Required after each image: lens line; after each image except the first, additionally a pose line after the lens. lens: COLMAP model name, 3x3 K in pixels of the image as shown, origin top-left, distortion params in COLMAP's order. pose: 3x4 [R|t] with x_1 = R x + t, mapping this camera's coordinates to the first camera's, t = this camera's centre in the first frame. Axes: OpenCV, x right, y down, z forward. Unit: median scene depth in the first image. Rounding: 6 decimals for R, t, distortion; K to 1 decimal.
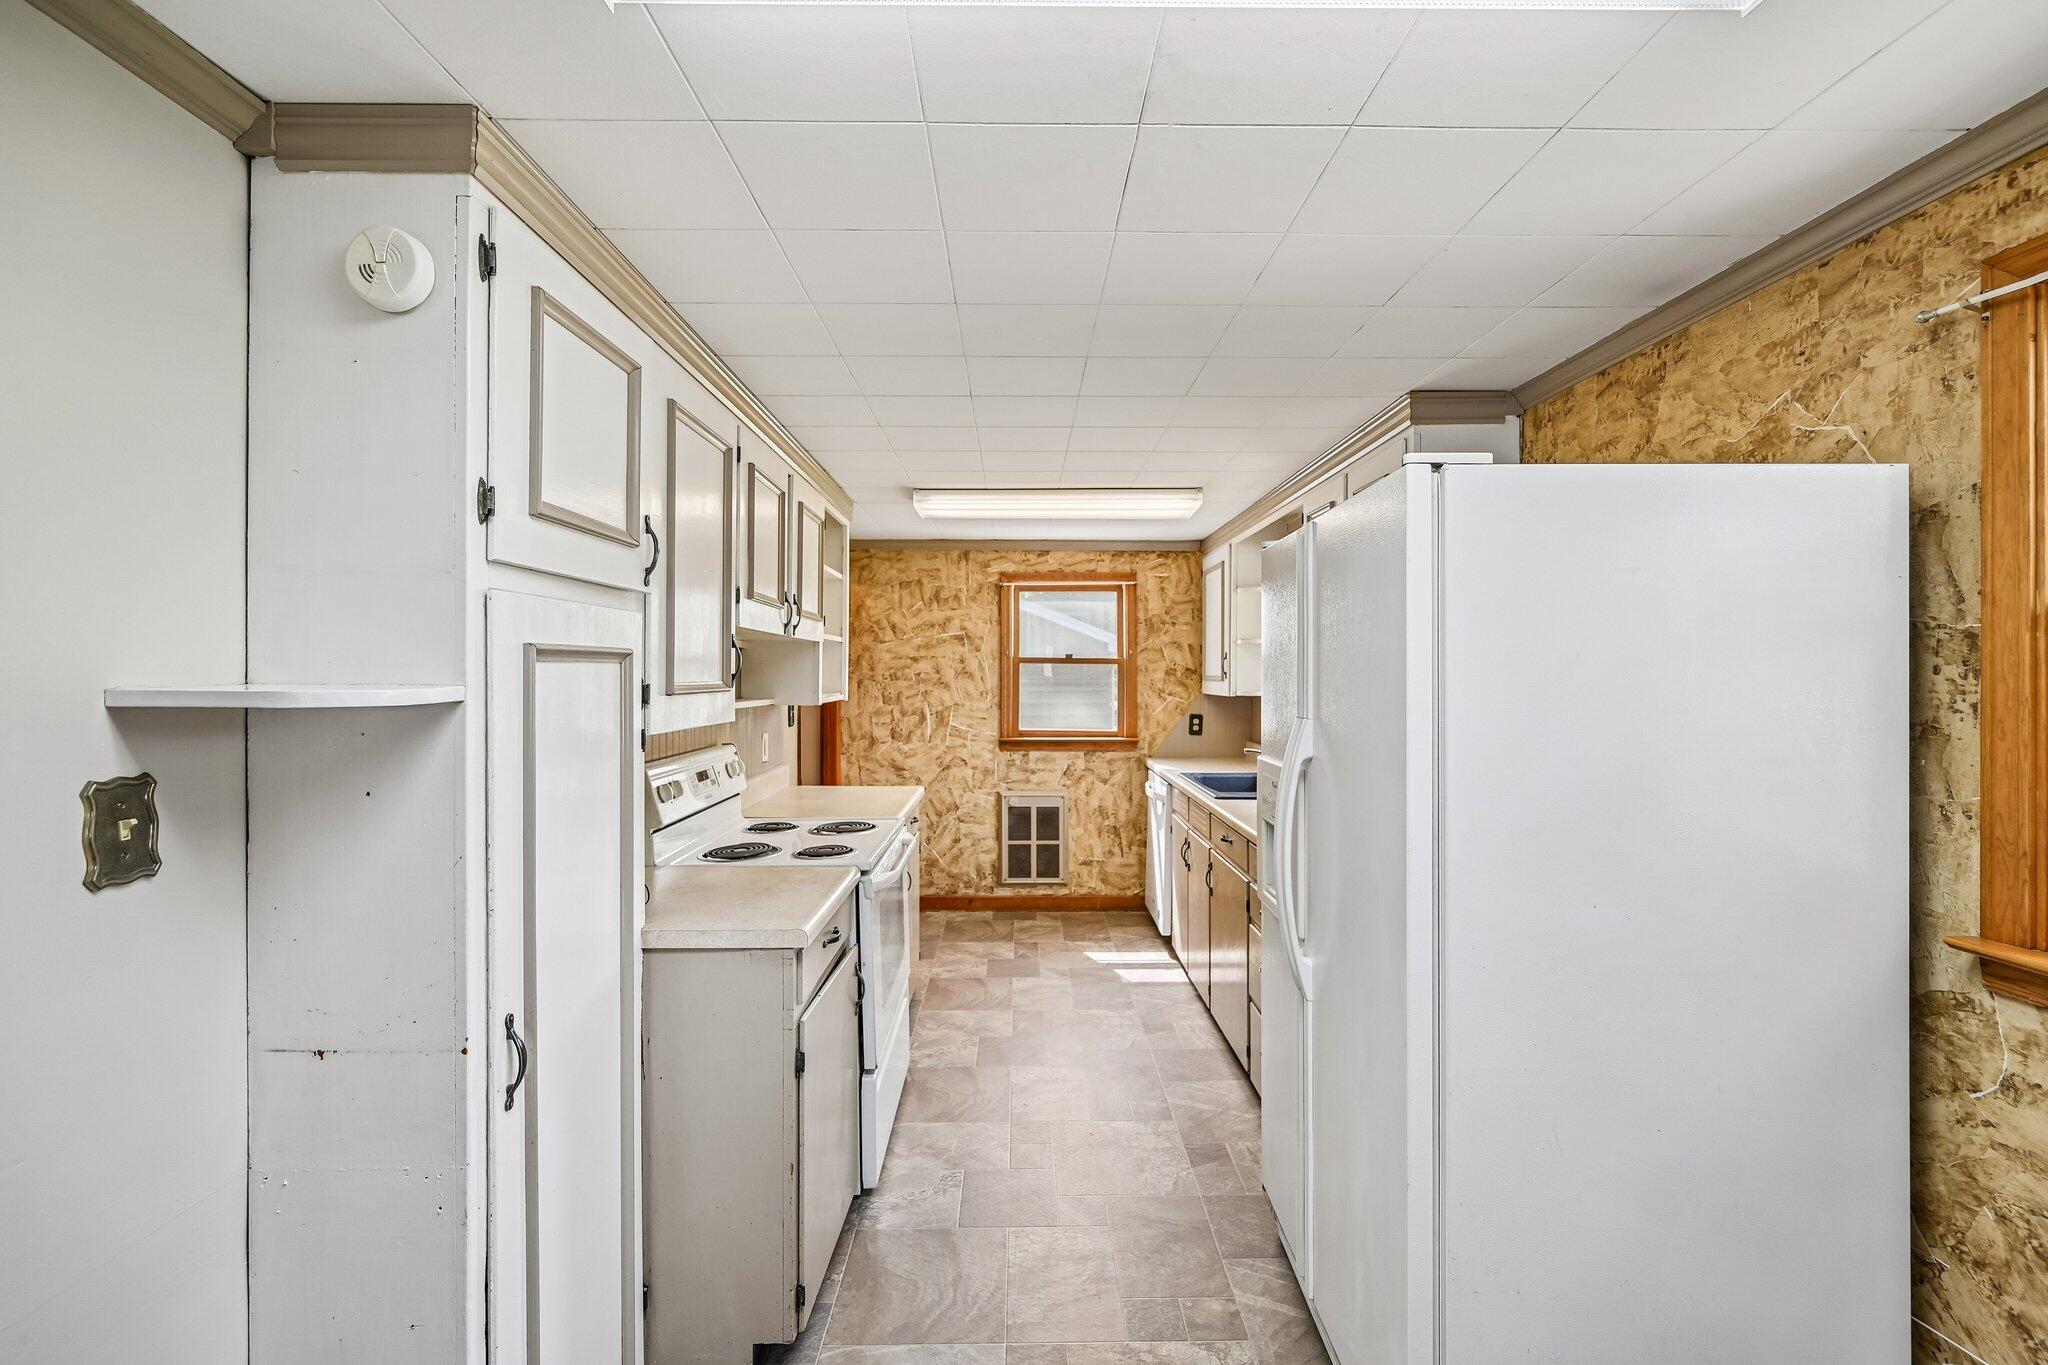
lens RADIAL K [[864.3, 0, 1027.1], [0, 864.3, 676.9], [0, 0, 1]] dist [-0.003904, 0.000063]
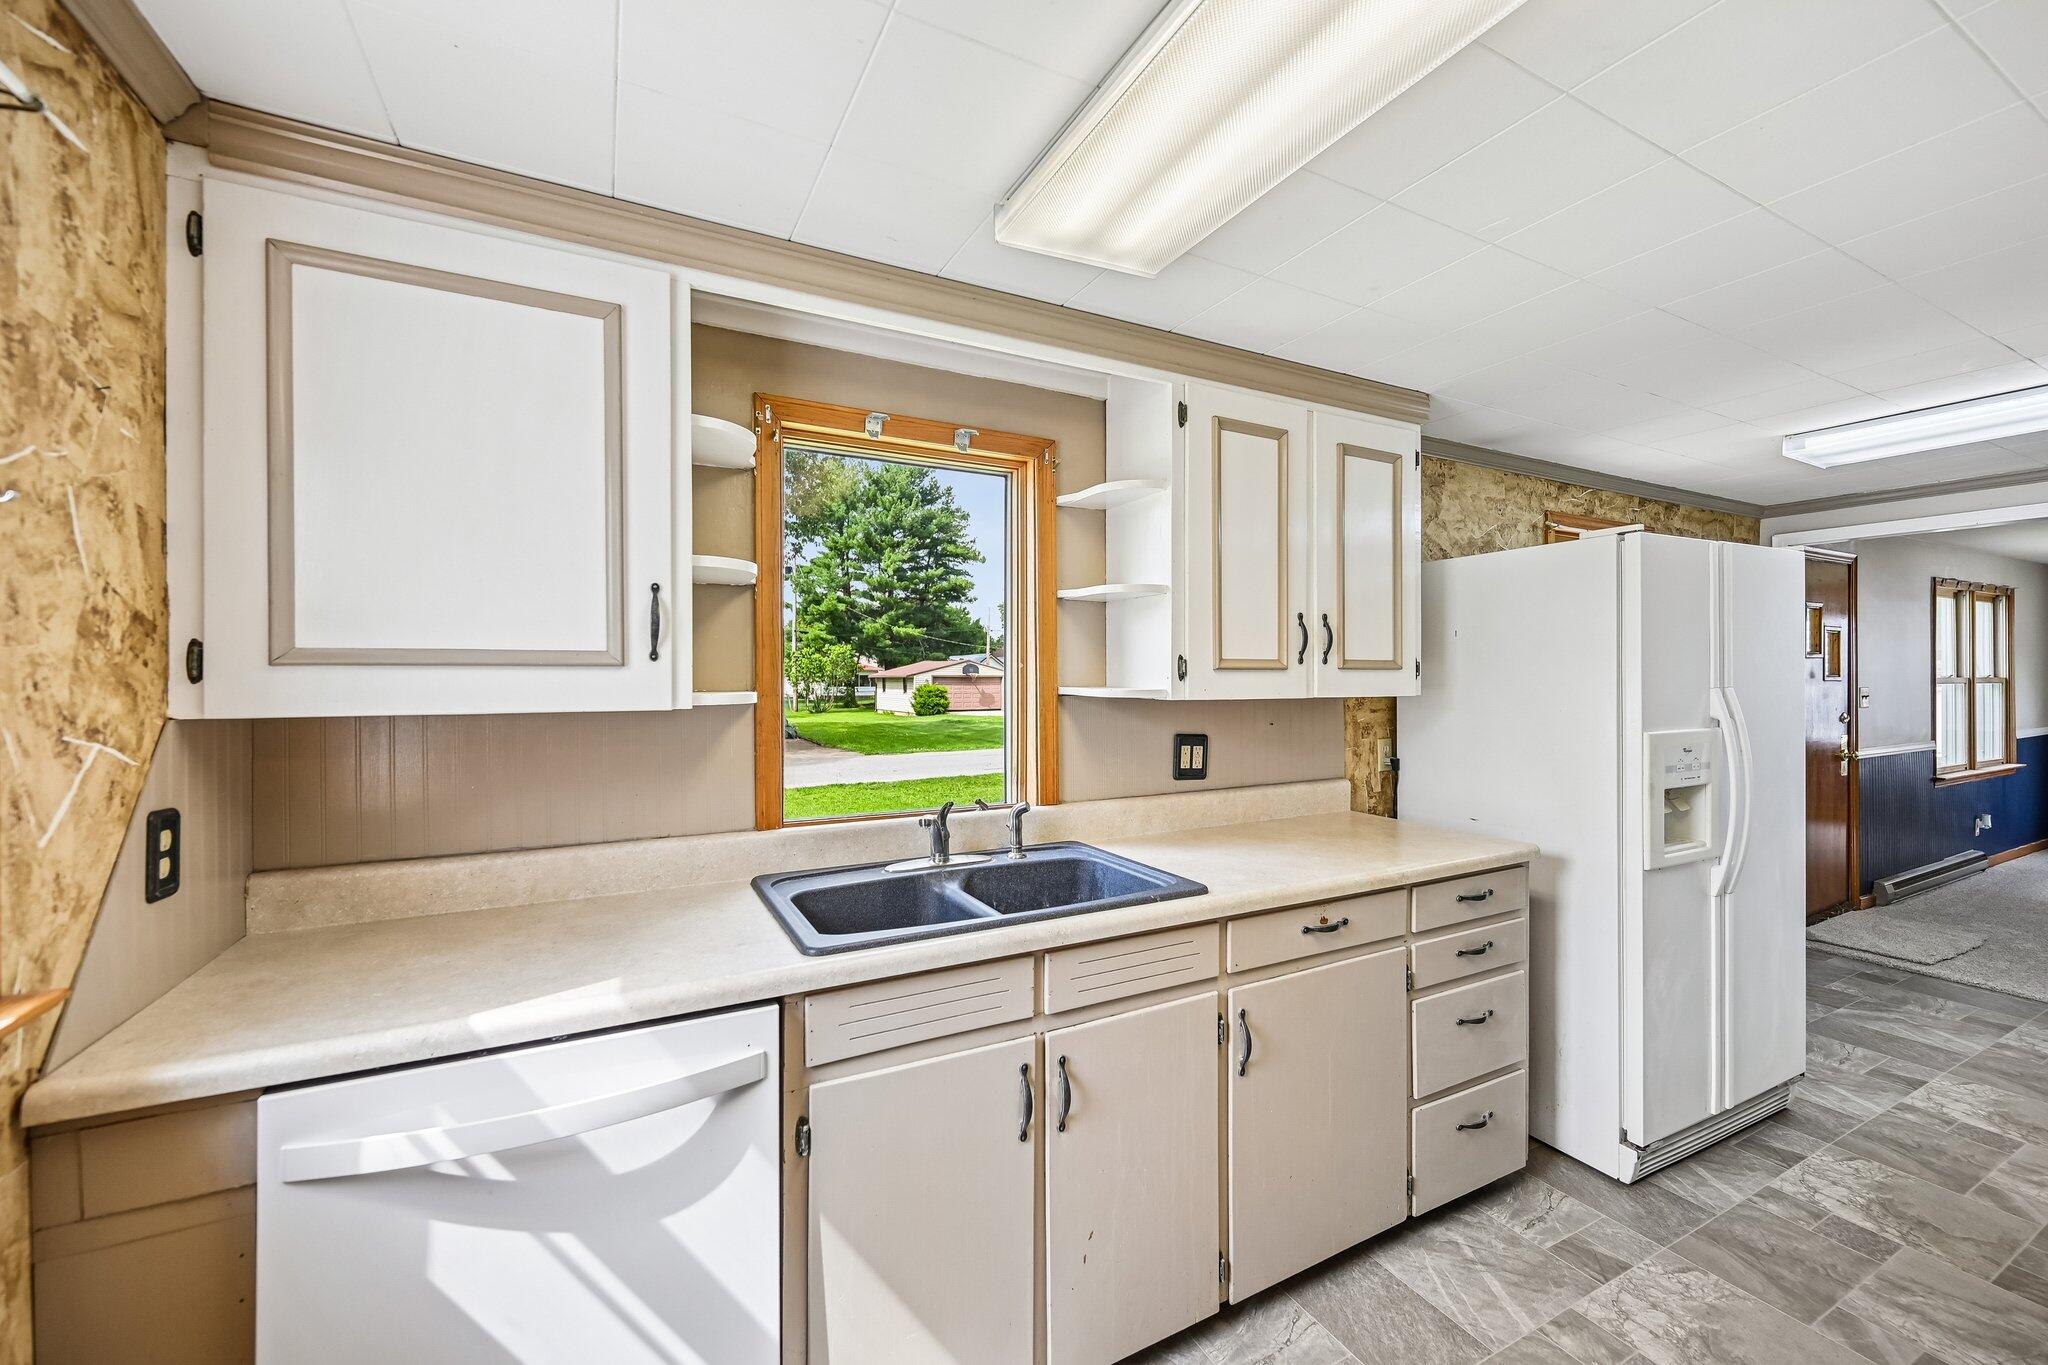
lens RADIAL K [[806.0, 0, 1019.7], [0, 806.0, 684.1], [0, 0, 1]] dist [-0.002565, -0.000180]
pose [[-0.446460, -0.004648, 0.894791, -0.108484], [0.007487, 0.999932, 0.008930, 0.008654], [-0.894772, 0.010687, -0.446395, 0.906232]]
